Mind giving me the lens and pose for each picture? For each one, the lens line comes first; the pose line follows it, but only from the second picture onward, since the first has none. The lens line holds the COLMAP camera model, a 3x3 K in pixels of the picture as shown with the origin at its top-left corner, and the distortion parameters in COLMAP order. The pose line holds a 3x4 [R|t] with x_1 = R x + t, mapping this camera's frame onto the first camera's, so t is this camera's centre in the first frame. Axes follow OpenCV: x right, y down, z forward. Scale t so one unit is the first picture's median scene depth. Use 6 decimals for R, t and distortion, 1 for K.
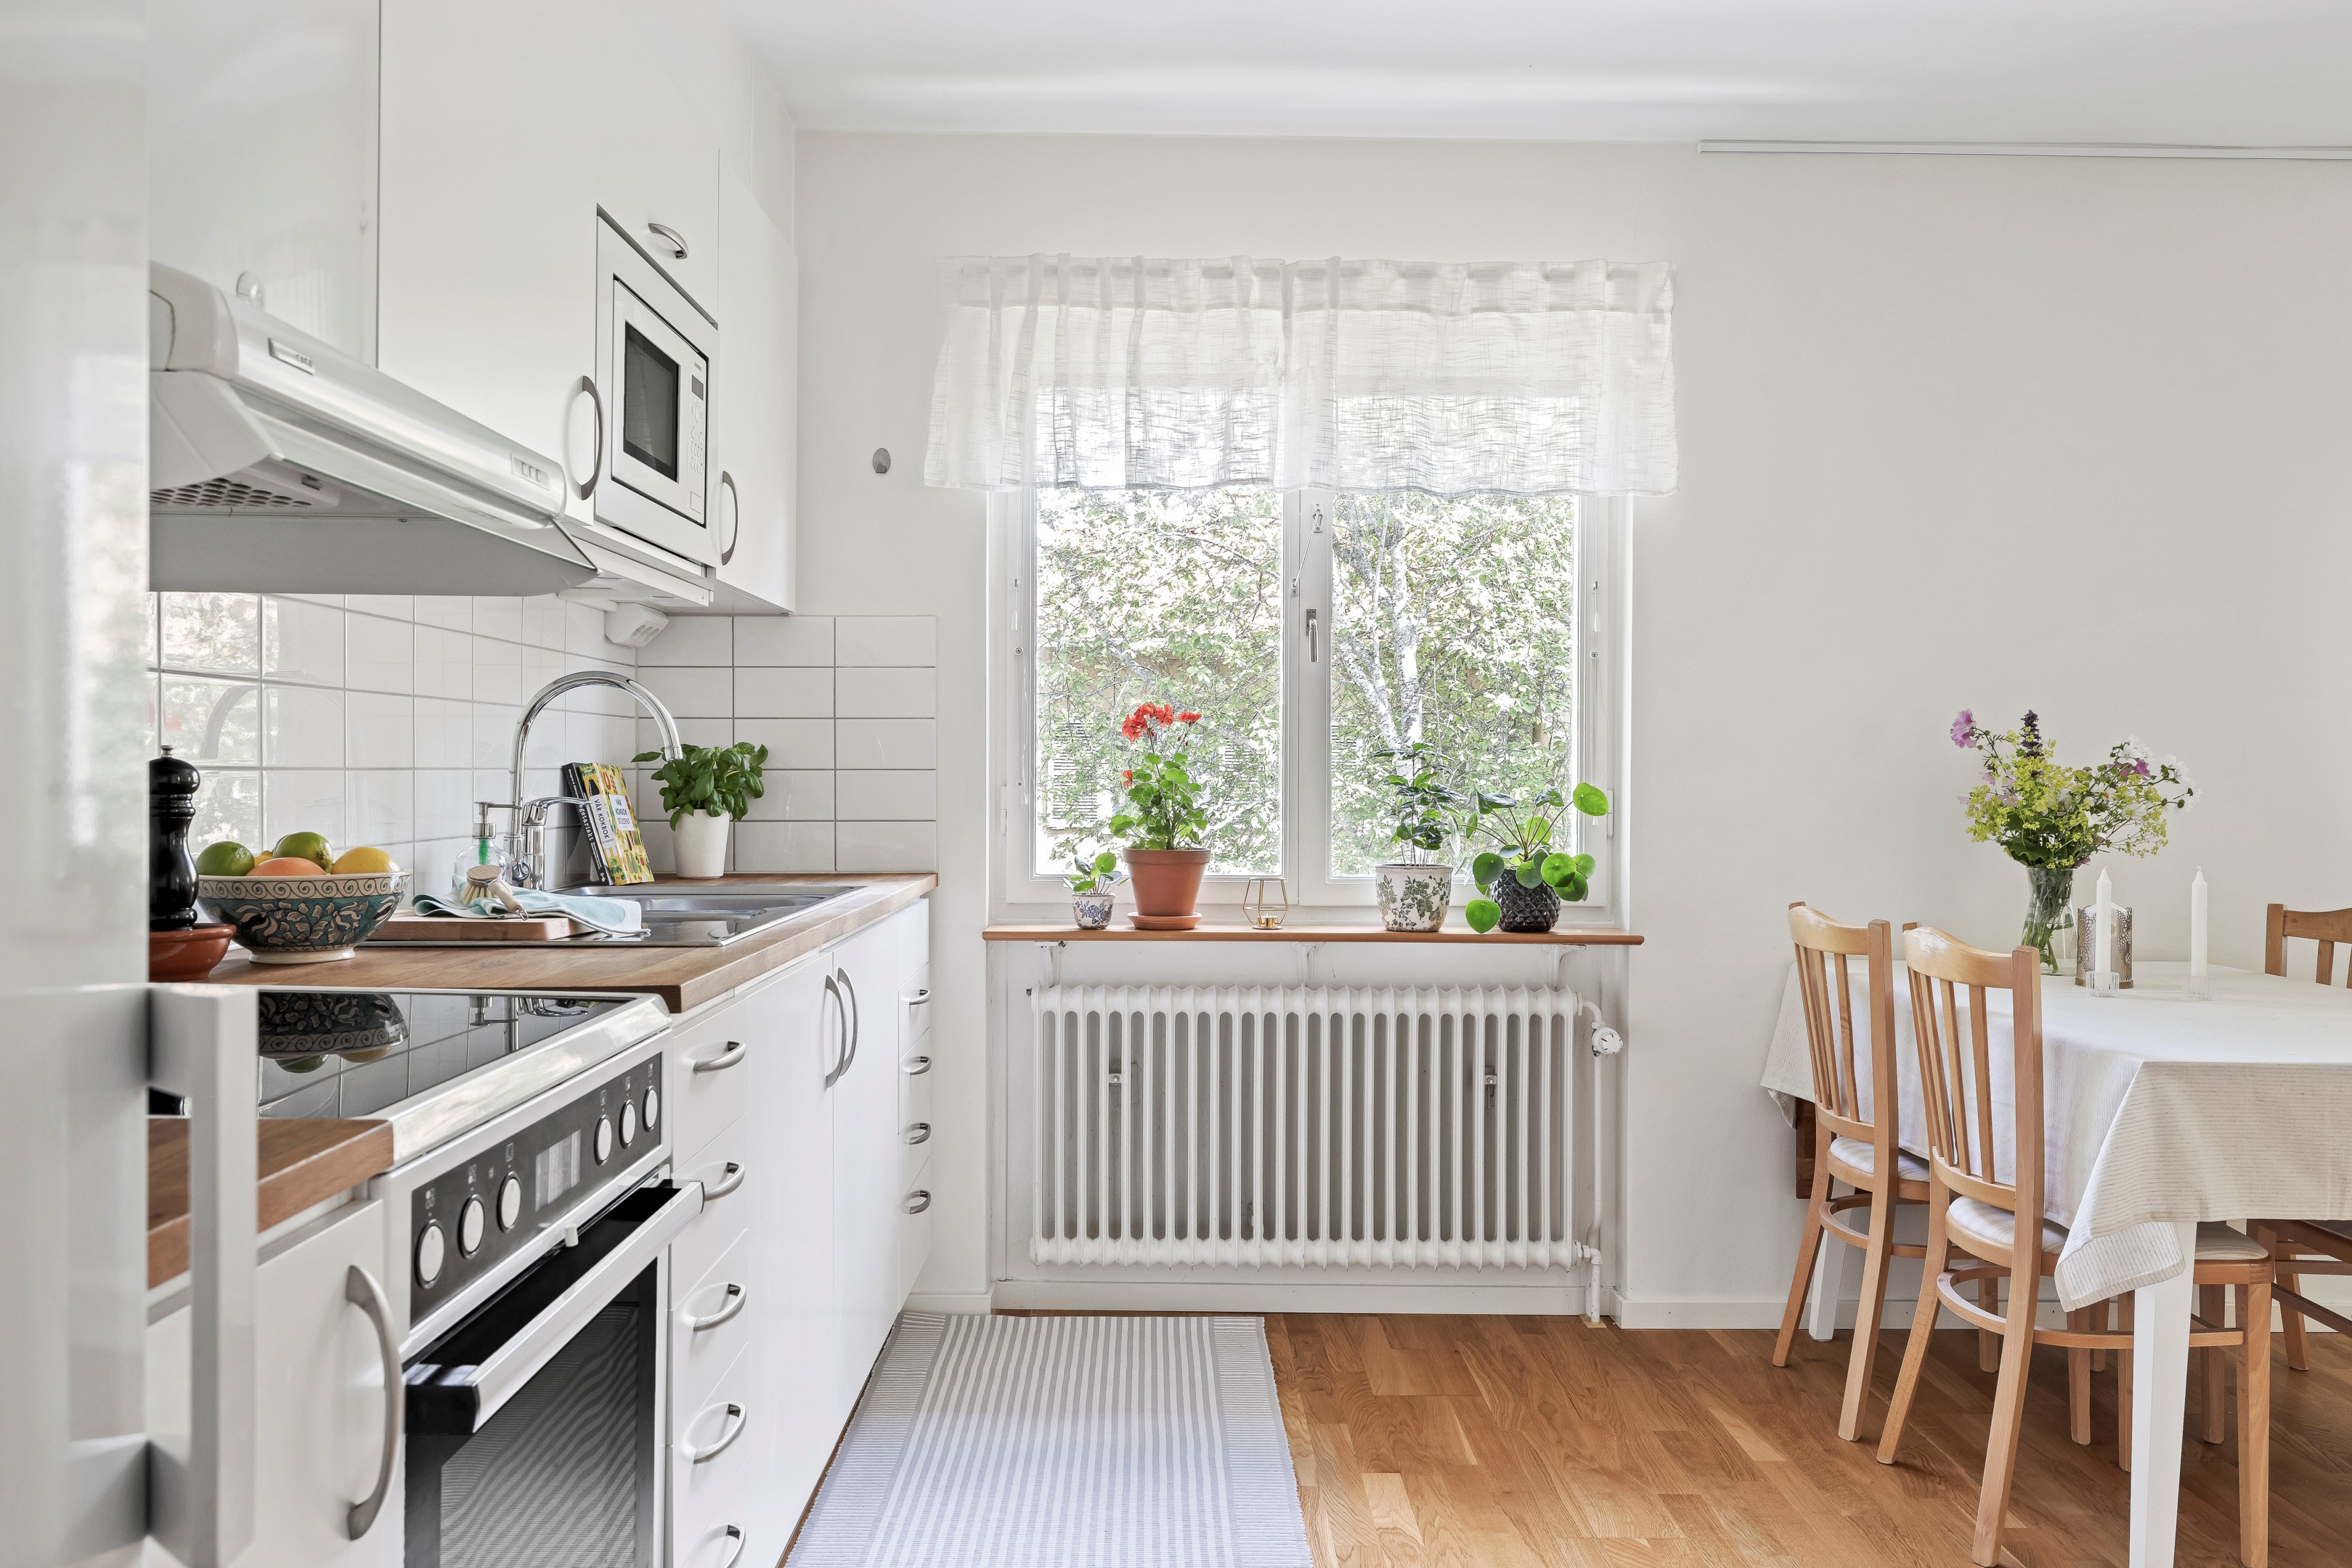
lens RADIAL K [[1697.4, 0, 1178.0], [0, 1697.4, 799.5], [0, 0, 1]] dist [-0.002040, -0.000415]
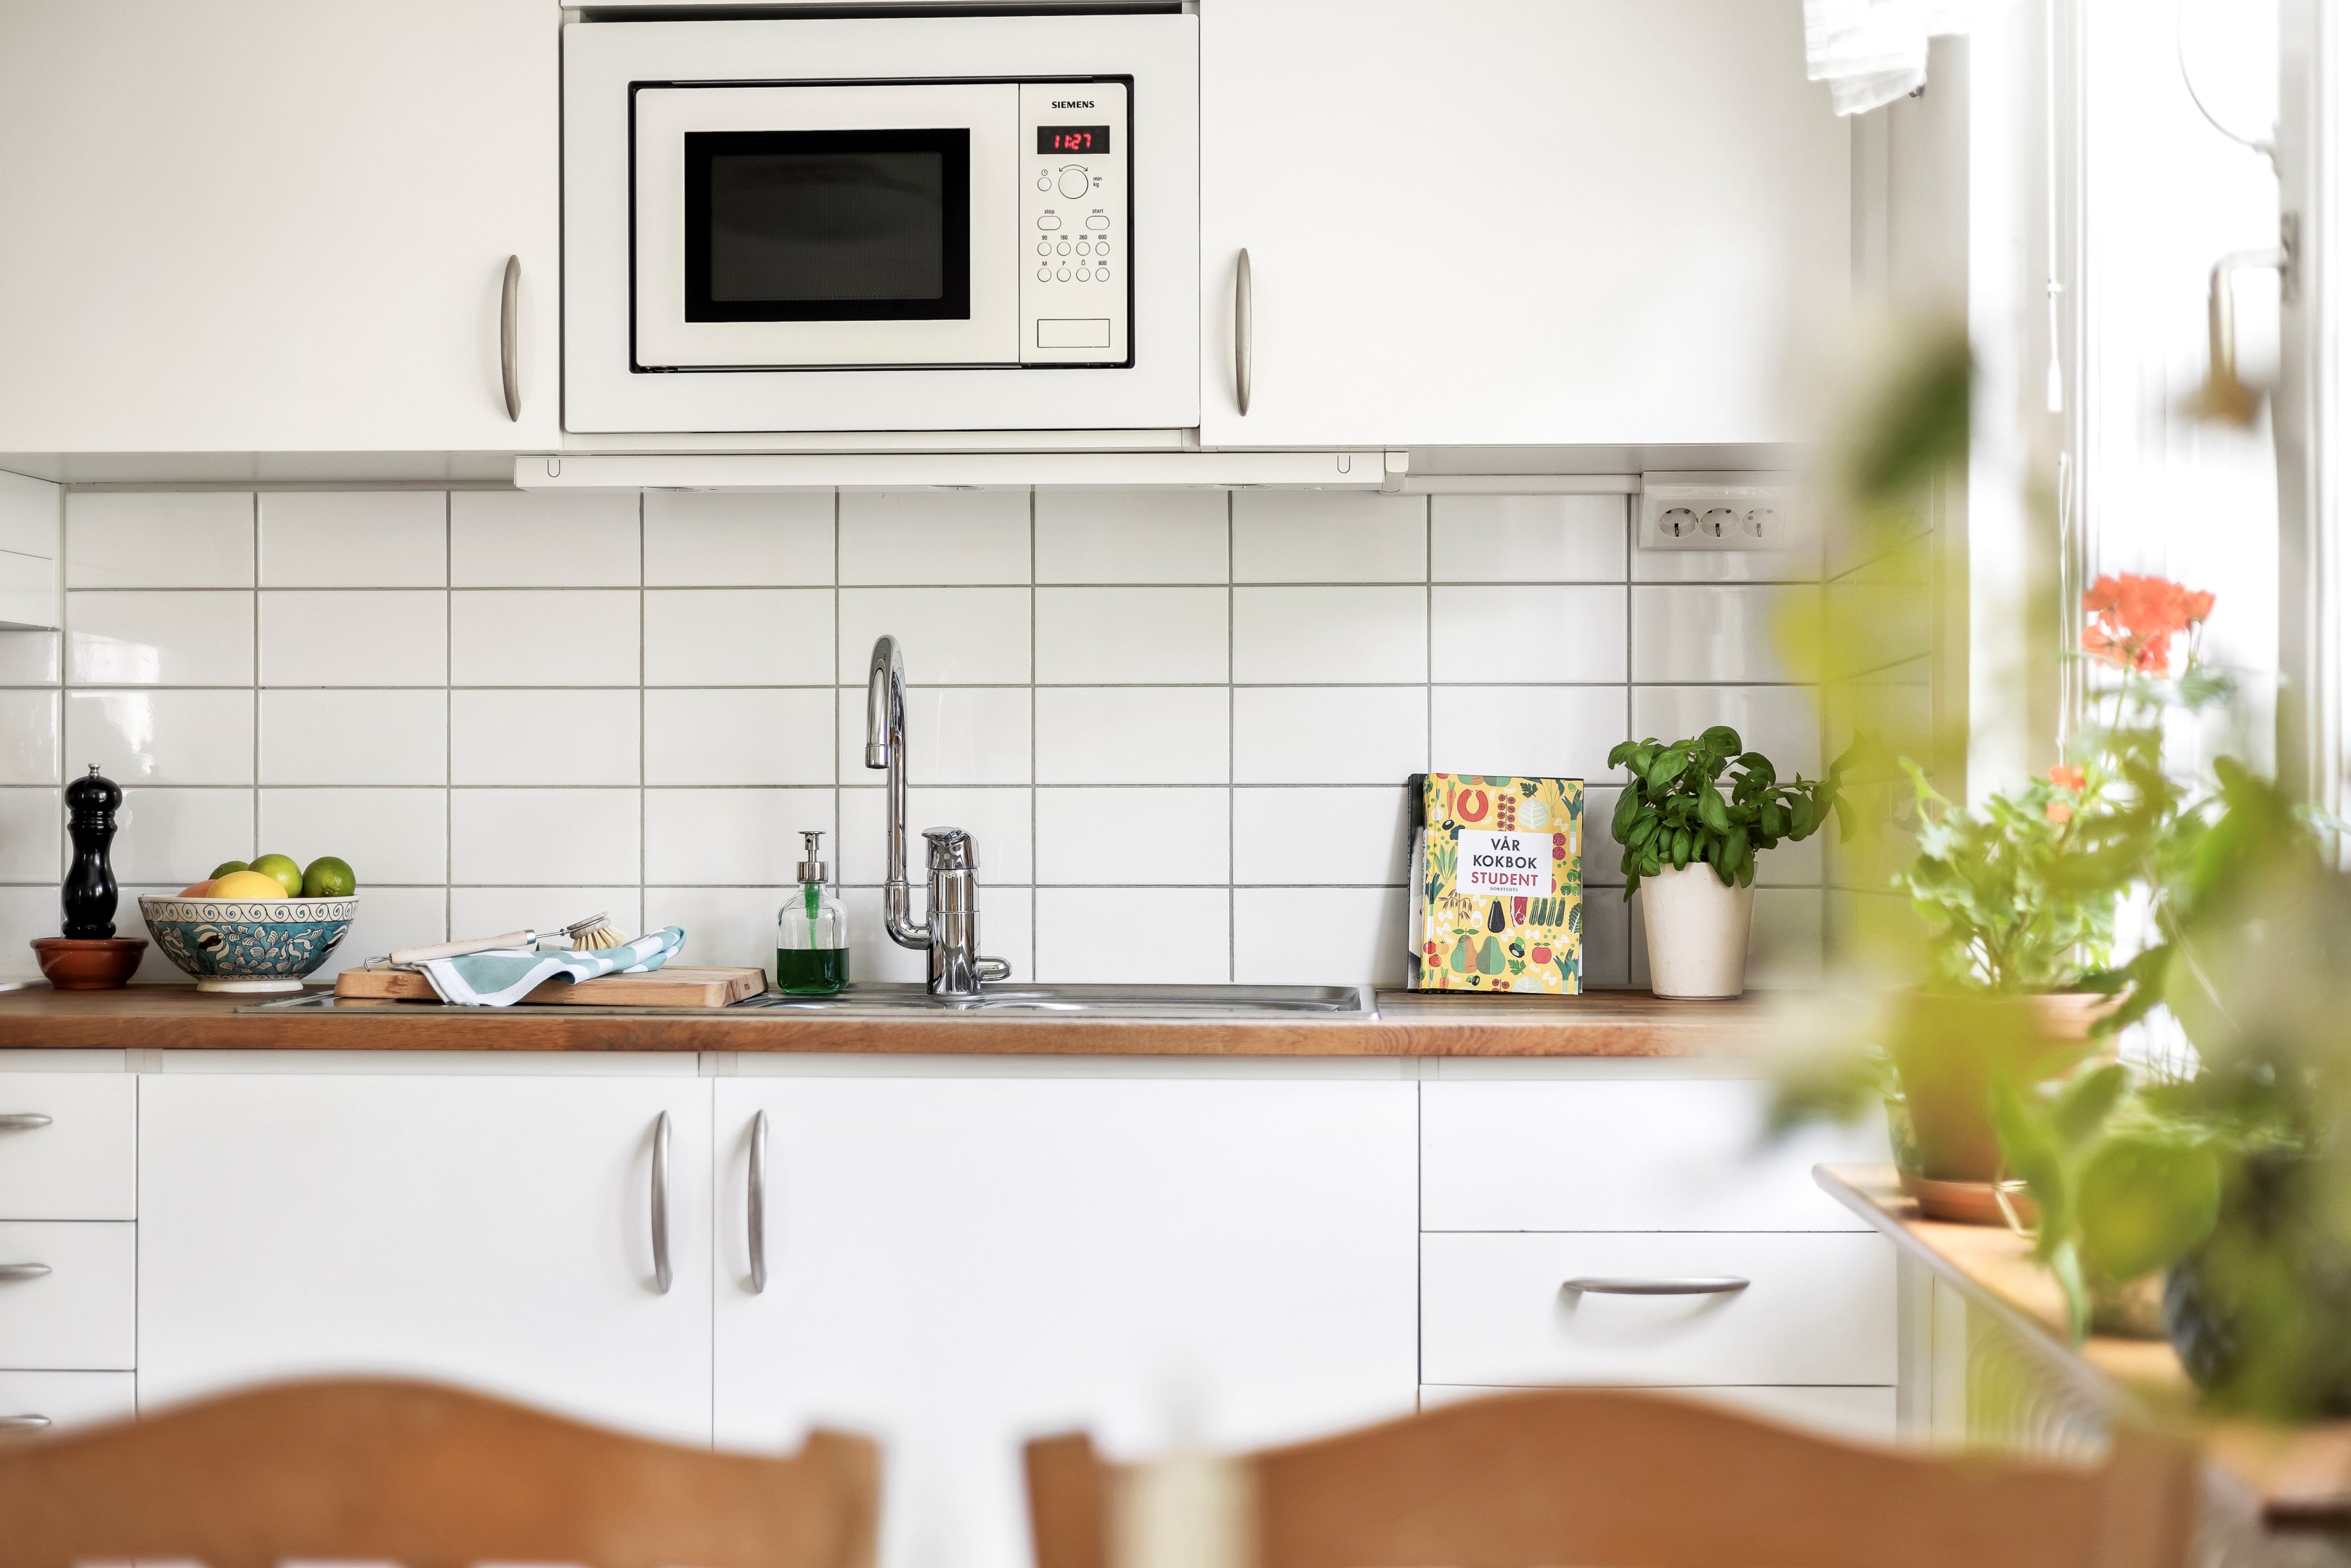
lens RADIAL K [[3408.3, 0, 1175.5], [0, 3408.3, 784.0], [0, 0, 1]] dist [-0.016762, -0.001261]
pose [[-0.065013, -0.012837, -0.997802, 0.746189], [-0.017808, 0.999773, -0.011702, -0.002978], [0.997726, 0.017008, -0.065227, 0.923683]]
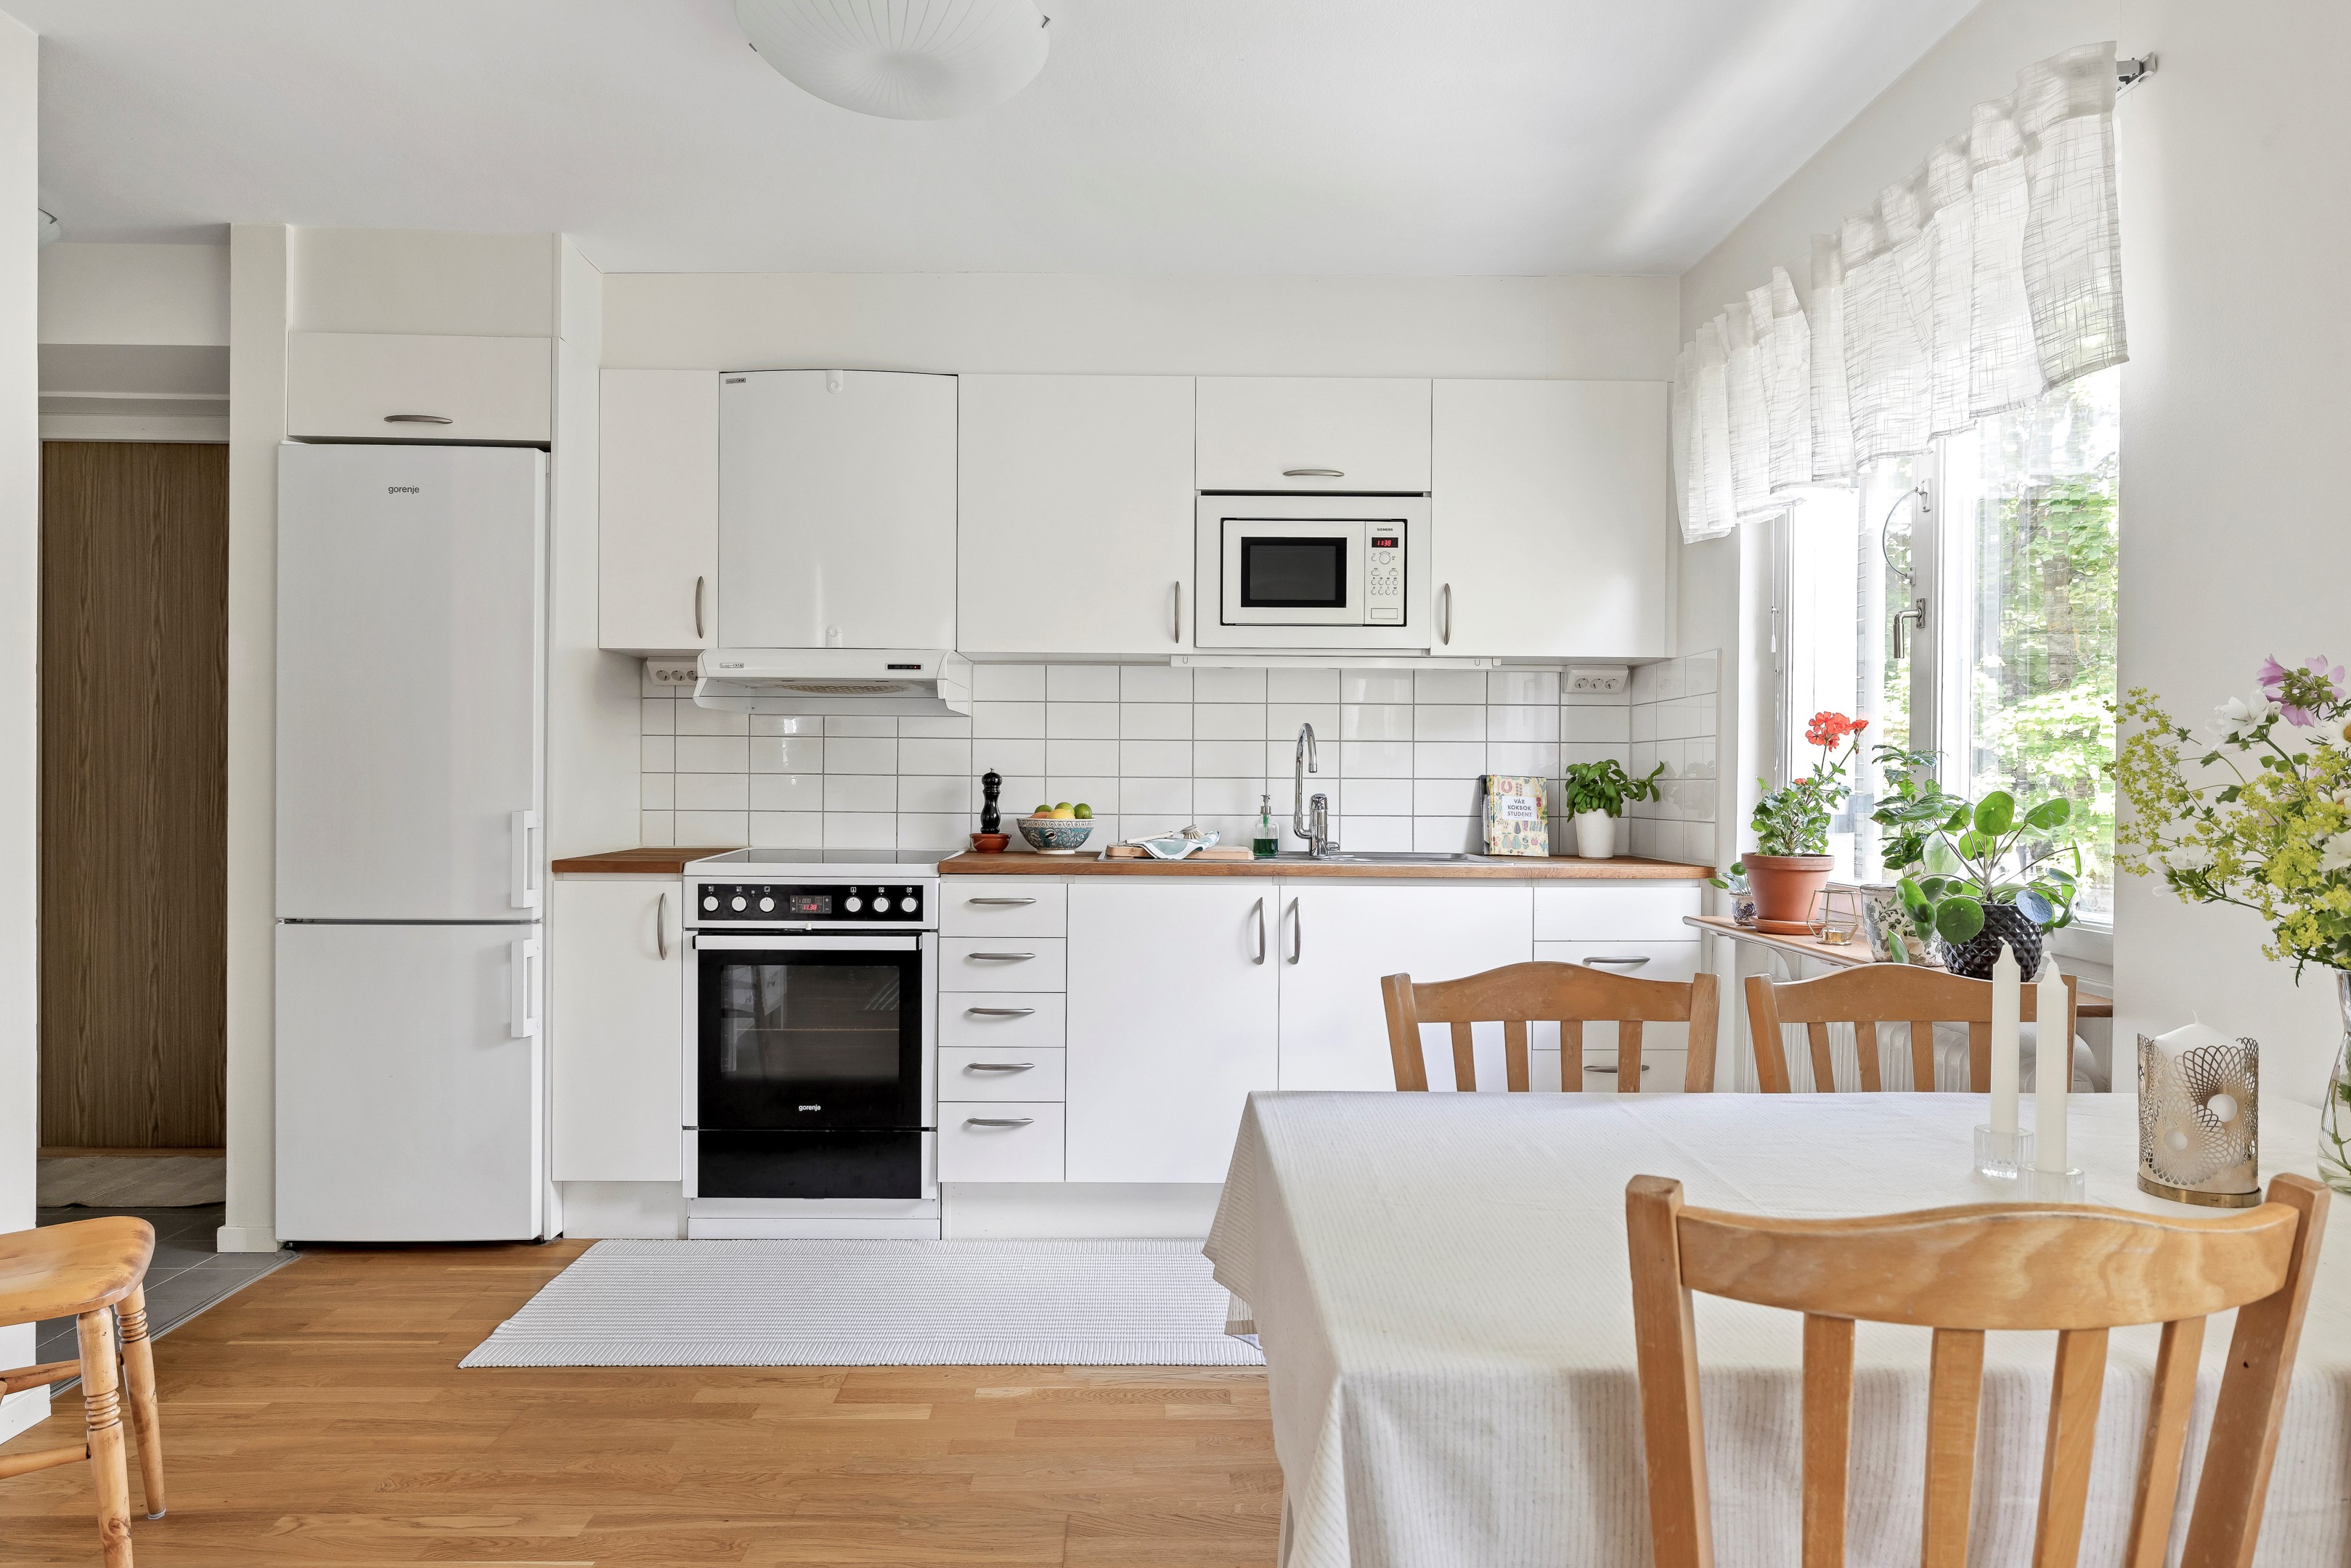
lens RADIAL K [[1478.3, 0, 1164.4], [0, 1478.3, 789.3], [0, 0, 1]] dist [-0.002993, 0.000687]
pose [[0.001138, 0.001711, -0.999998, 0.933373], [-0.023665, 0.999719, 0.001683, -0.003591], [0.999719, 0.023663, 0.001178, 0.655770]]
